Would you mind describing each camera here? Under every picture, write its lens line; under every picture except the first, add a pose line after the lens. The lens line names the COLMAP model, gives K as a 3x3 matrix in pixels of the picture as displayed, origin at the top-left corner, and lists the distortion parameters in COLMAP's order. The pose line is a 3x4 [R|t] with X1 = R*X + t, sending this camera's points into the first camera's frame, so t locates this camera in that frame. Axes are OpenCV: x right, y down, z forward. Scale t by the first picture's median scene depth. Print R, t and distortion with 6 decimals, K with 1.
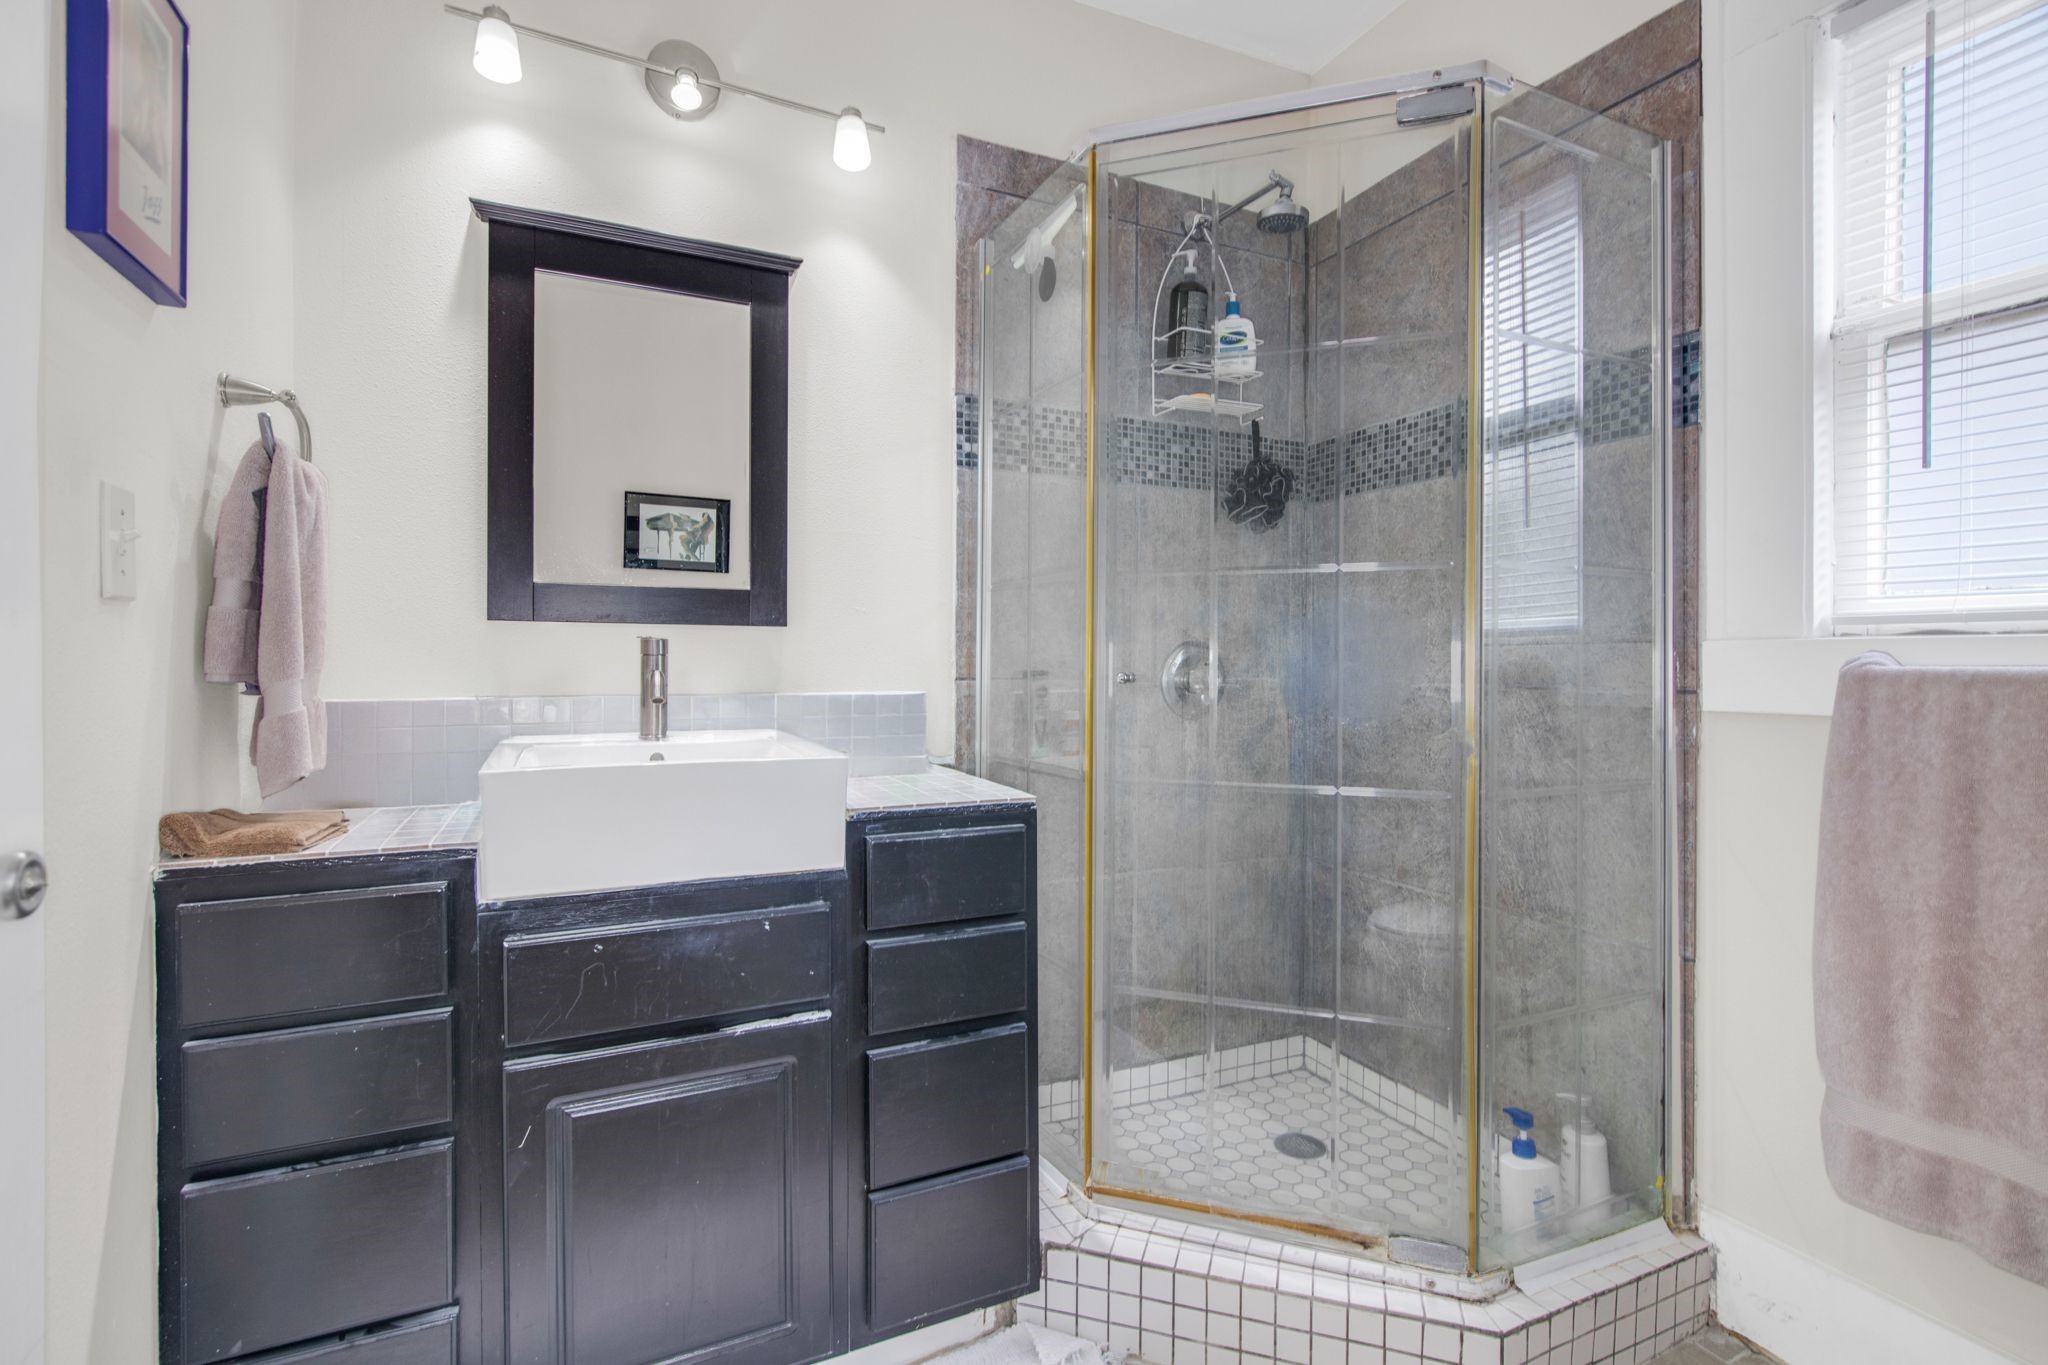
lens RADIAL K [[942.3, 0, 1022.6], [0, 942.3, 671.4], [0, 0, 1]] dist [-0.006497, 0.000512]
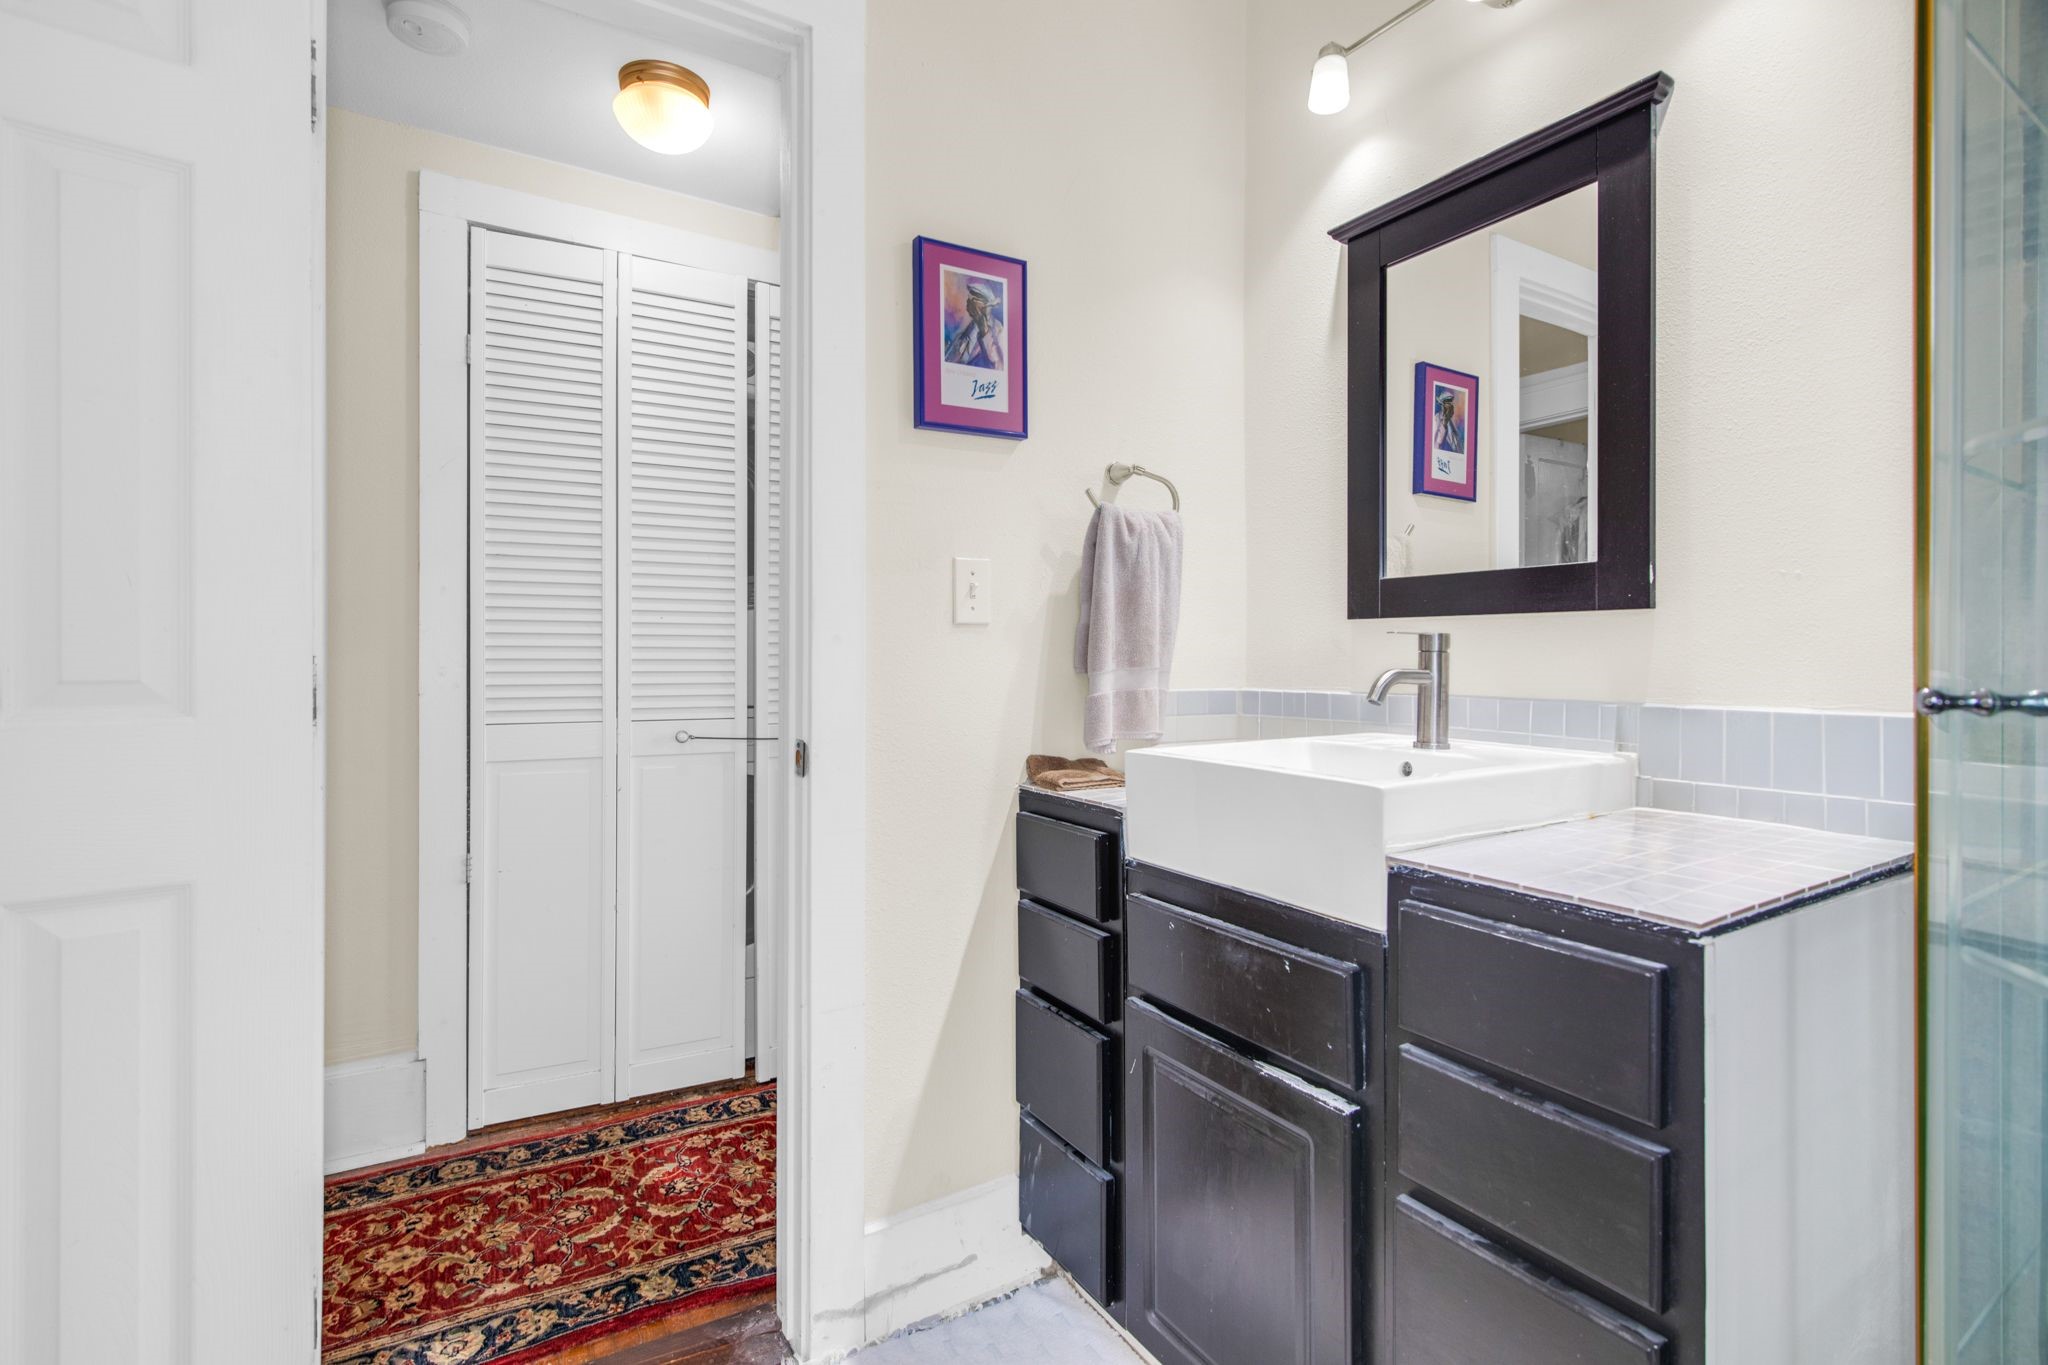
lens RADIAL K [[942.3, 0, 1001.2], [0, 942.3, 651.7], [0, 0, 1]] dist [-0.006497, 0.000512]
pose [[0.097787, -0.003647, -0.995201, 0.545628], [-0.010167, 0.999937, -0.004663, -0.010916], [0.995155, 0.010575, 0.097743, 0.631417]]
